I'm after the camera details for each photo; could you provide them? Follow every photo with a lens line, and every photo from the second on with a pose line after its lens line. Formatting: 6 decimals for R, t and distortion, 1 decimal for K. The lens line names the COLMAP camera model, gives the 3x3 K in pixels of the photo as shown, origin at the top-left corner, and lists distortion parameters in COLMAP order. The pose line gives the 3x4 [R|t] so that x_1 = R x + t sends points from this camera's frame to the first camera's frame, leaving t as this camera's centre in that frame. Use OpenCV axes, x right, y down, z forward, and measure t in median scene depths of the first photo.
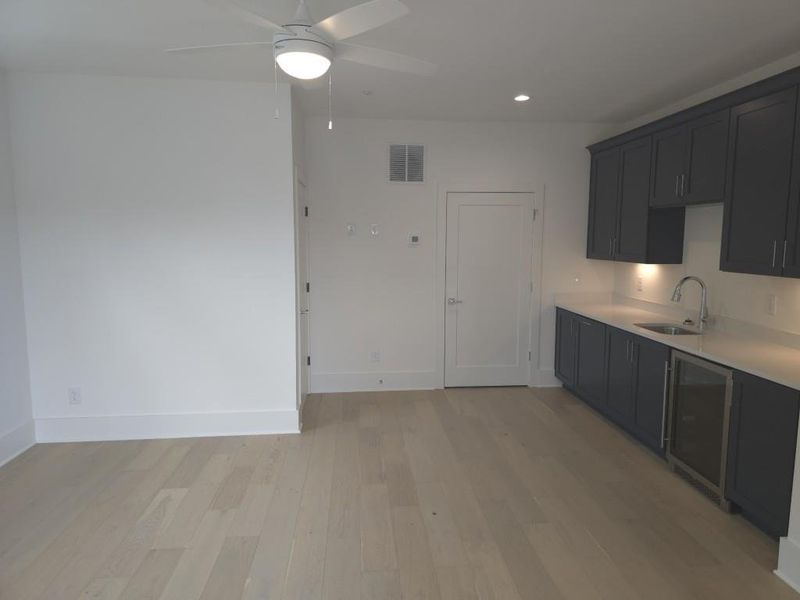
lens RADIAL K [[534.1, 0, 399.9], [0, 534.1, 299.8], [0, 0, 1]] dist [0.070799, -0.065322]
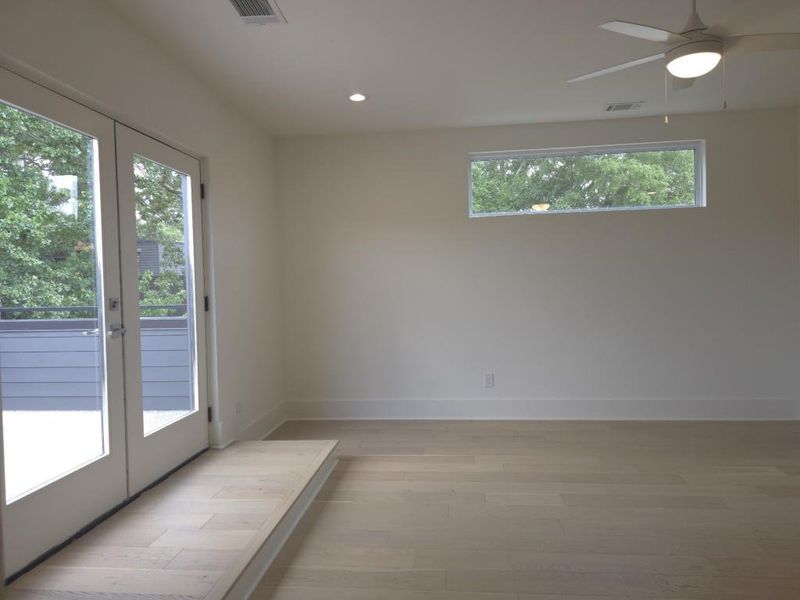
lens RADIAL K [[535.6, 0, 406.0], [0, 535.6, 302.9], [0, 0, 1]] dist [0.066860, -0.066304]
pose [[-0.179540, 0.034952, -0.983130, 0.604531], [-0.086130, 0.994972, 0.051102, 0.029487], [0.979973, 0.093852, -0.175627, 0.382379]]
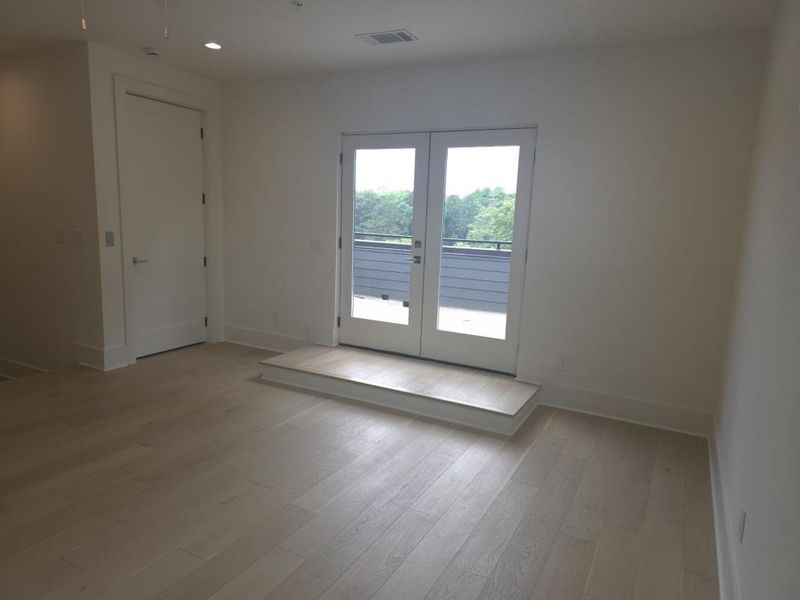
lens RADIAL K [[535.6, 0, 406.0], [0, 535.6, 302.9], [0, 0, 1]] dist [0.066860, -0.066304]
pose [[-0.839270, -0.125972, 0.528920, -0.599522], [0.014552, 0.967237, 0.253457, -0.074964], [-0.543520, 0.220416, -0.809940, 0.894446]]
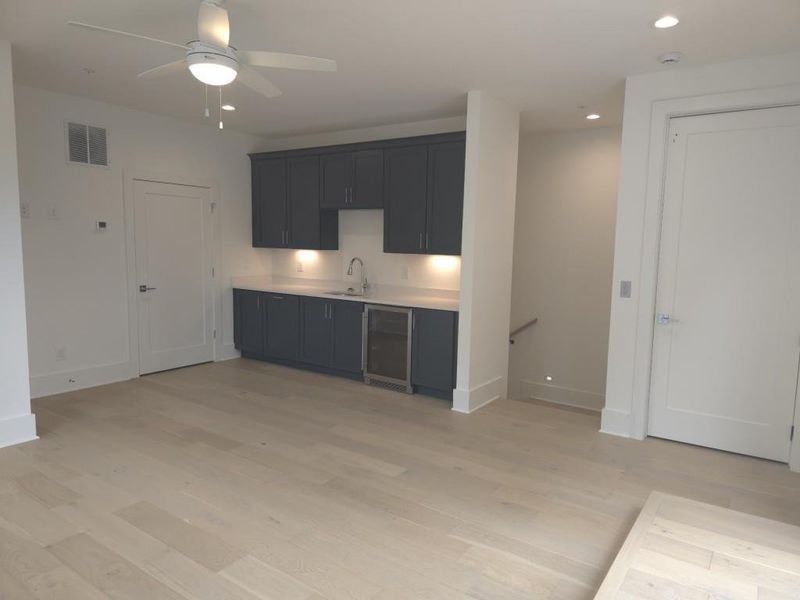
lens RADIAL K [[535.6, 0, 406.0], [0, 535.6, 302.9], [0, 0, 1]] dist [0.066860, -0.066304]
pose [[0.647895, -0.073595, 0.758166, -0.490655], [0.067785, 0.996943, 0.038848, 0.032777], [-0.758708, 0.026223, 0.650903, -0.057443]]
